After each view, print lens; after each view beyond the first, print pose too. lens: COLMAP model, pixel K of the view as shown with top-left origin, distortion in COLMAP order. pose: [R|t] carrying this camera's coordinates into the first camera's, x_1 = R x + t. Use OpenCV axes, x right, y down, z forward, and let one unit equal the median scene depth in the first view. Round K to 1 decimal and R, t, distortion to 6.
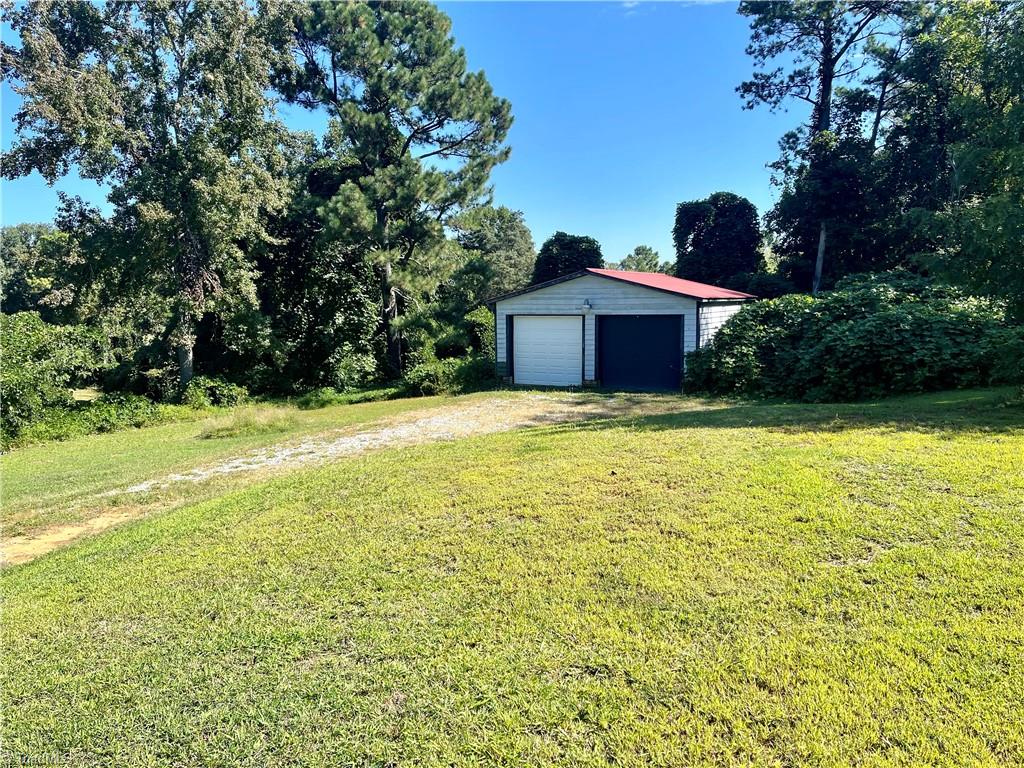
lens RADIAL K [[790.2, 0, 512.0], [0, 790.2, 384.0], [0, 0, 1]] dist [0.041194, 0.000021]
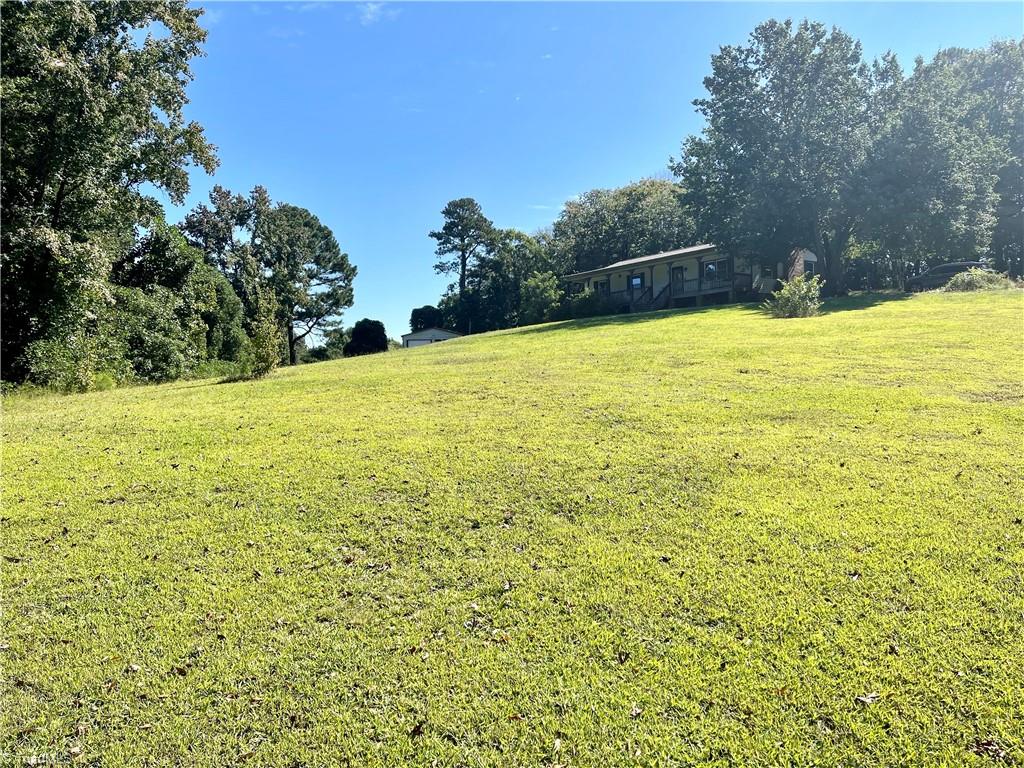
lens RADIAL K [[790.2, 0, 512.0], [0, 790.2, 384.0], [0, 0, 1]] dist [0.041194, 0.000021]
pose [[0.856573, -0.004988, 0.516003, -0.825288], [0.067856, 0.992359, -0.103050, 0.289777], [-0.511546, 0.123284, 0.850366, -1.266742]]
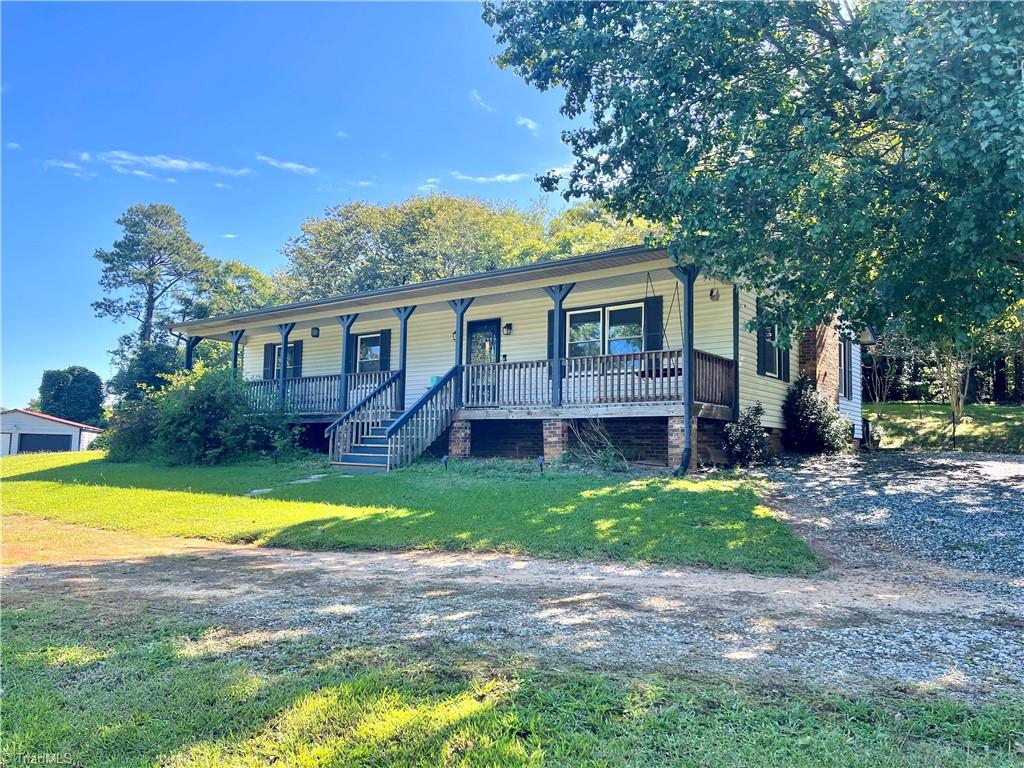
lens RADIAL K [[790.2, 0, 512.0], [0, 790.2, 384.0], [0, 0, 1]] dist [0.041194, 0.000021]
pose [[0.697774, 0.100466, 0.709238, -0.247296], [0.041703, 0.982739, -0.180237, 0.107357], [-0.715103, 0.155342, 0.681540, -0.659541]]
